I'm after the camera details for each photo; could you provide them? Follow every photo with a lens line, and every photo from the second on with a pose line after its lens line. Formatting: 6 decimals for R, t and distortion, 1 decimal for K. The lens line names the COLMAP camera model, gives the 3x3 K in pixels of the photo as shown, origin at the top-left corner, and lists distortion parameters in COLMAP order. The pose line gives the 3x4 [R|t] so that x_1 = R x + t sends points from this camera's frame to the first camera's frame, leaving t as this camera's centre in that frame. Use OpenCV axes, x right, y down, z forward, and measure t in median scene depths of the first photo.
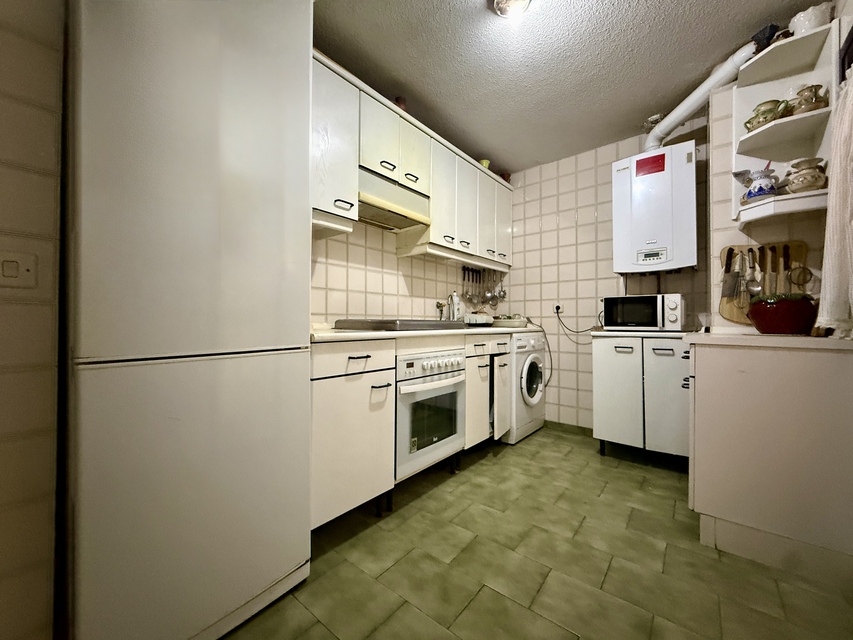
lens RADIAL K [[341.1, 0, 426.5], [0, 341.1, 320.0], [0, 0, 1]] dist [-0.001566, -0.000391]
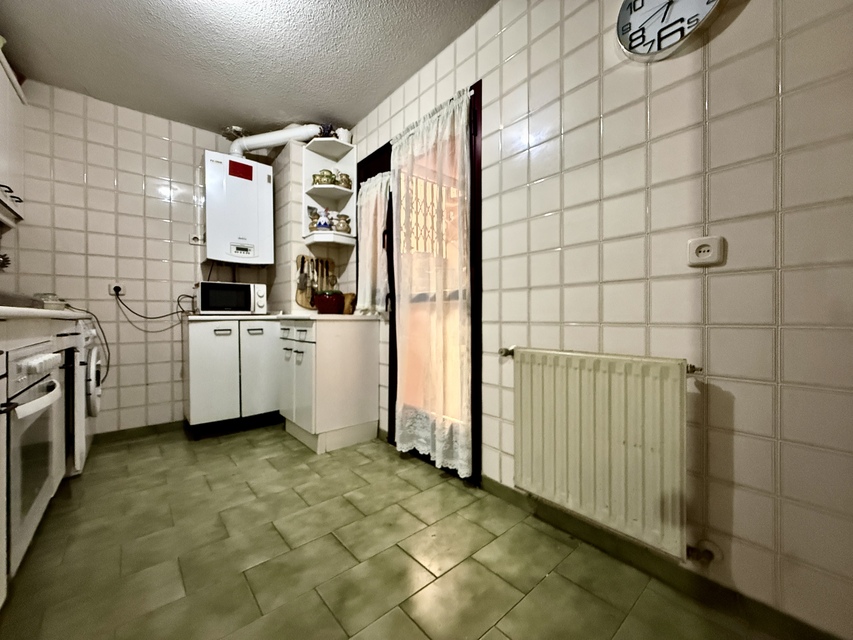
lens RADIAL K [[341.1, 0, 426.5], [0, 341.1, 320.0], [0, 0, 1]] dist [-0.001566, -0.000391]
pose [[0.168297, -0.012280, 0.985660, -0.421099], [-0.002676, 0.999913, 0.012915, 0.037422], [-0.985733, -0.004811, 0.168250, 0.211456]]
